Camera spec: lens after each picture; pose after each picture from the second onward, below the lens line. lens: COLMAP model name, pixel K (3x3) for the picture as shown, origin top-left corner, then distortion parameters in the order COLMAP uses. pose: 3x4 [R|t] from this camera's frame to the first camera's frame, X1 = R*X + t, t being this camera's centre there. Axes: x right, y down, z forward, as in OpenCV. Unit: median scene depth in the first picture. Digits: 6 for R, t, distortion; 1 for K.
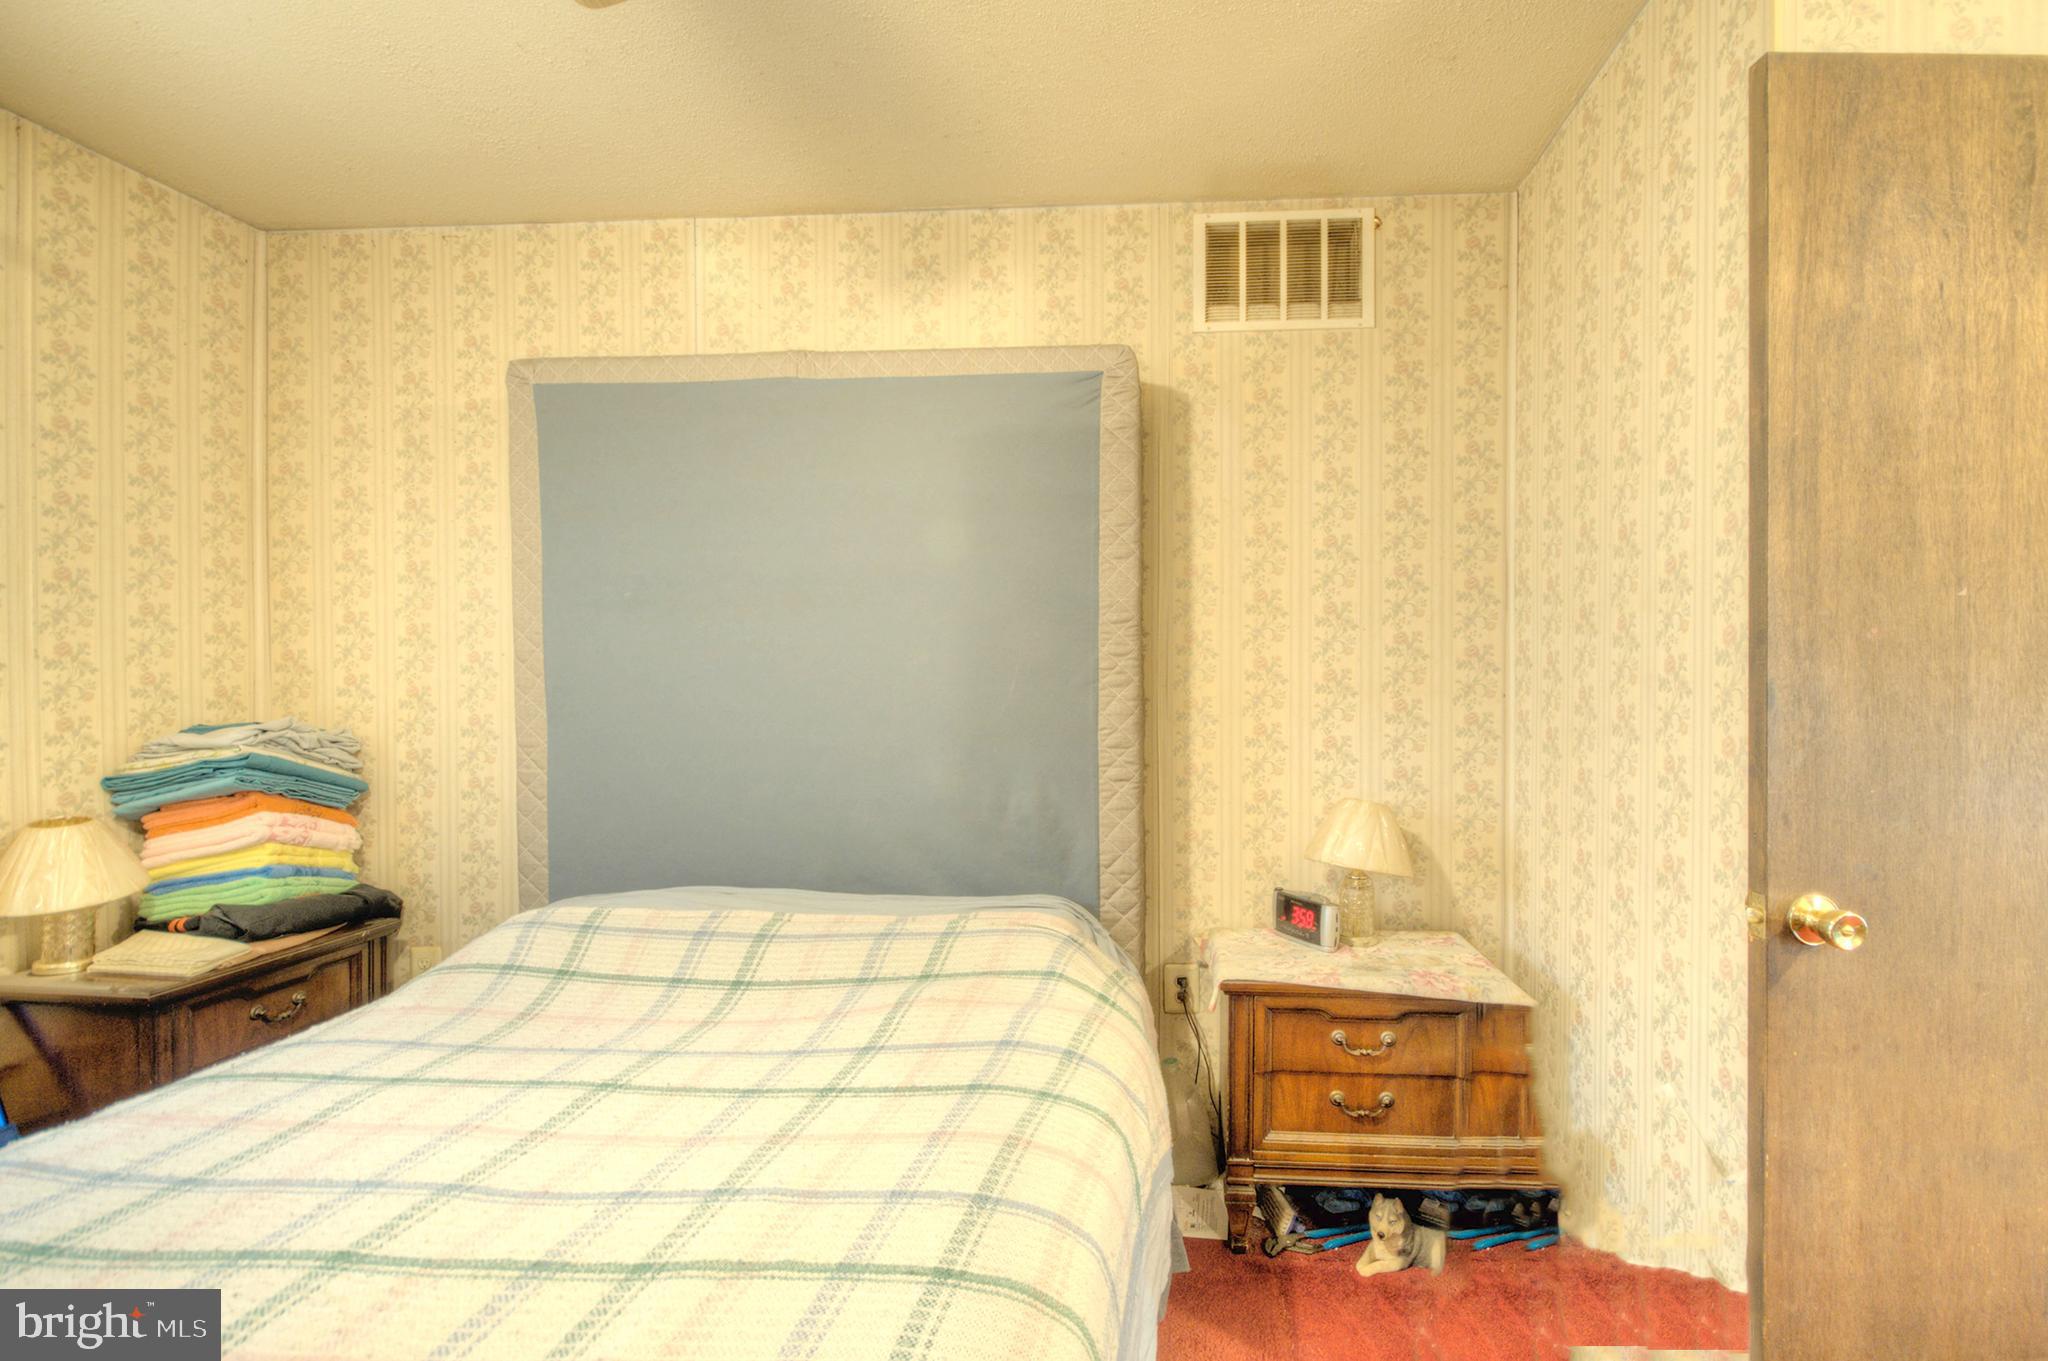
lens RADIAL K [[967.7, 0, 1024.2], [0, 967.7, 691.4], [0, 0, 1]] dist [-0.000708, -0.000498]
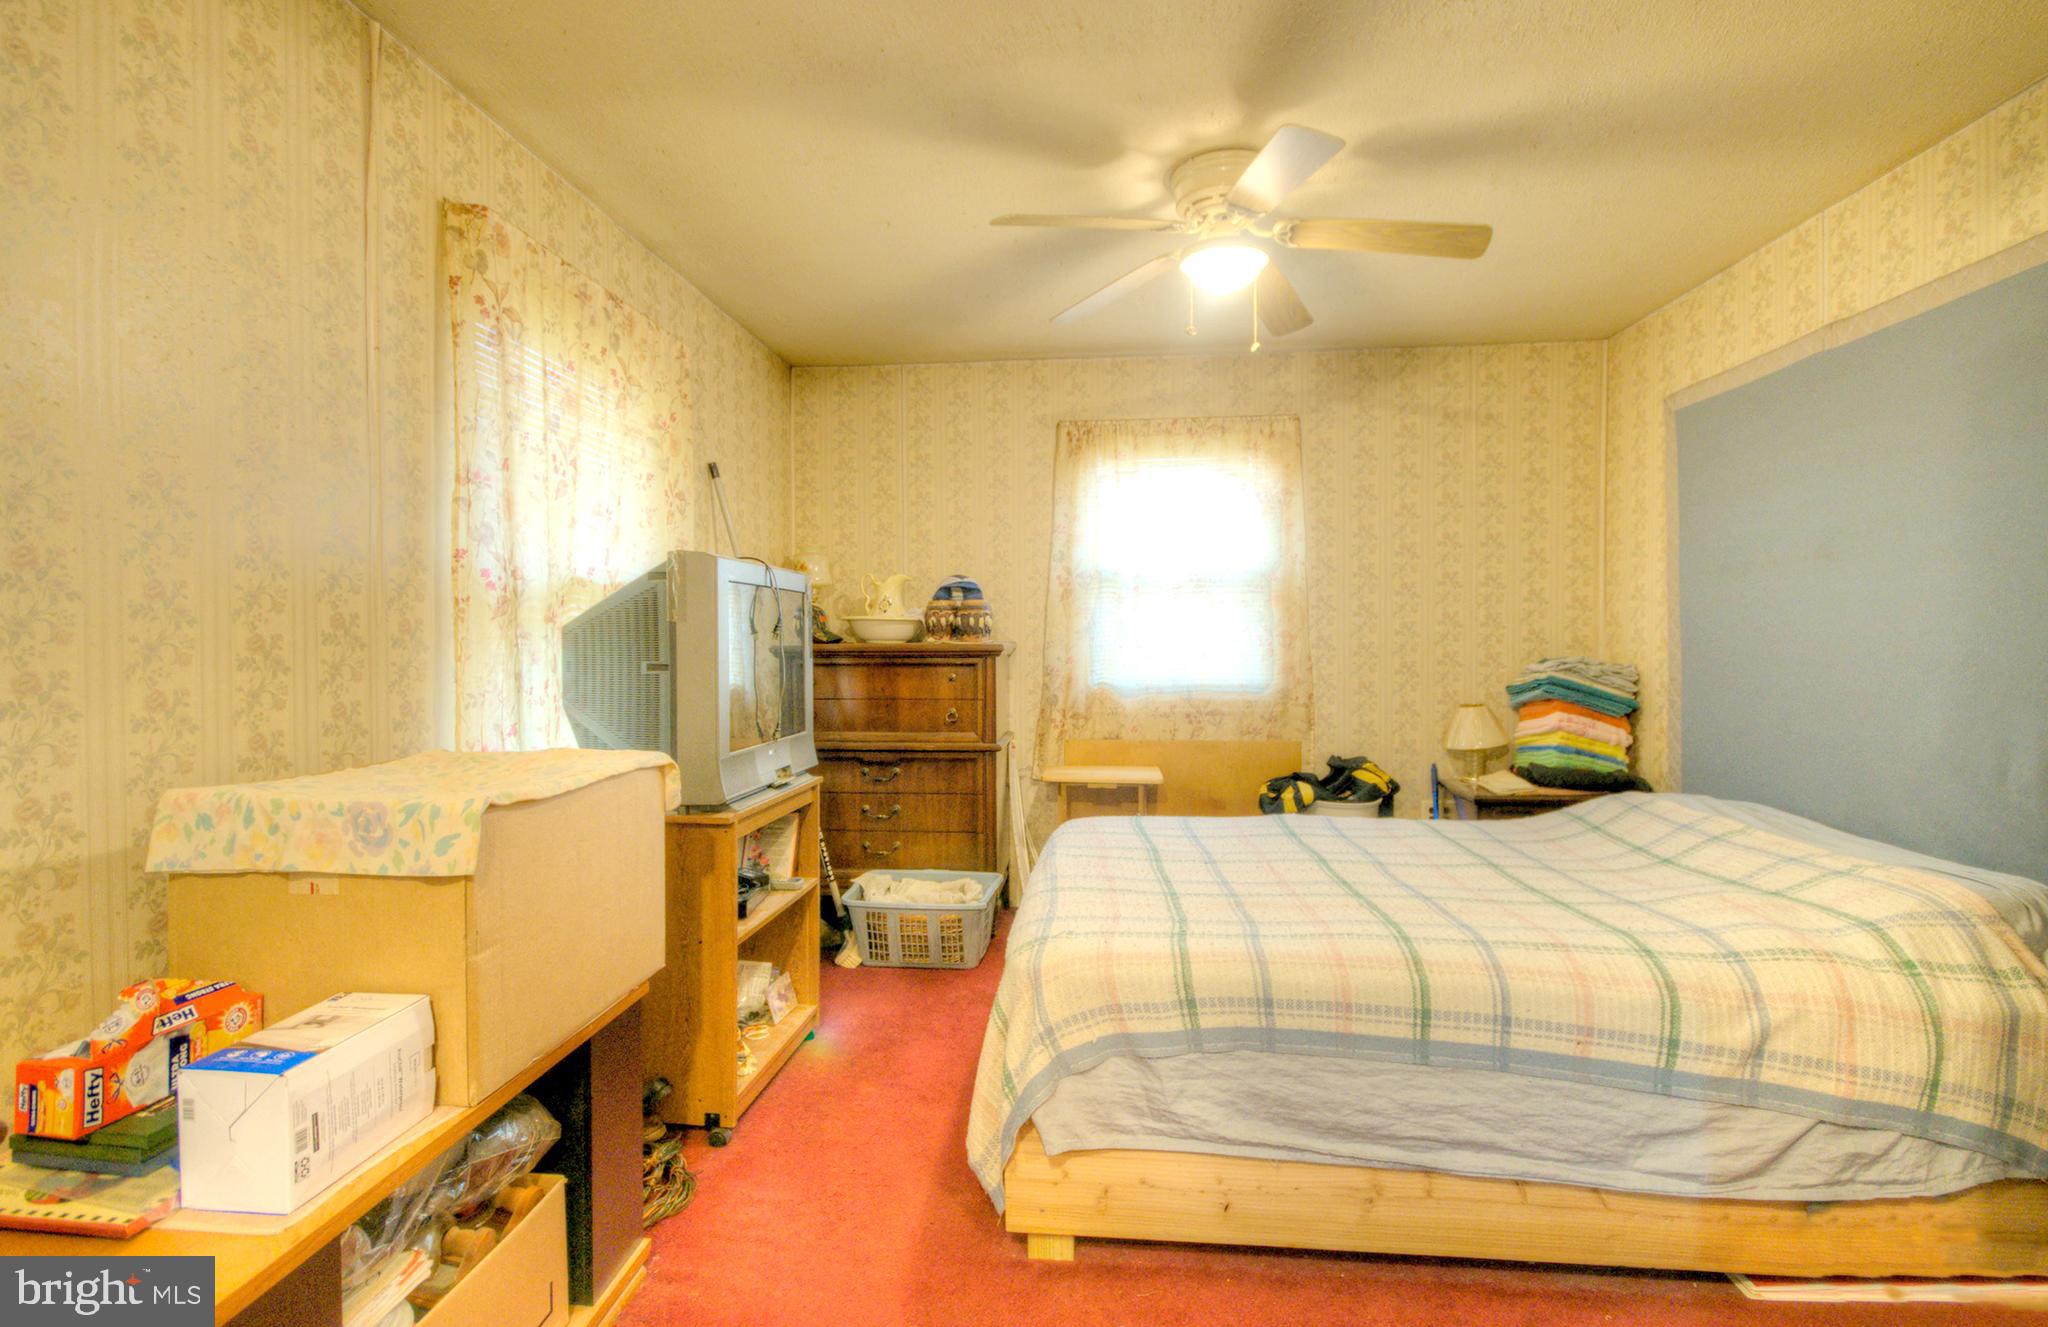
lens RADIAL K [[922.4, 0, 1024.0], [0, 922.4, 663.5], [0, 0, 1]] dist [-0.000104, -0.000016]
pose [[-0.022480, 0.029302, -0.999318, 0.776520], [-0.005210, 0.999553, 0.029426, 0.000373], [0.999734, 0.005868, -0.022317, 0.119685]]
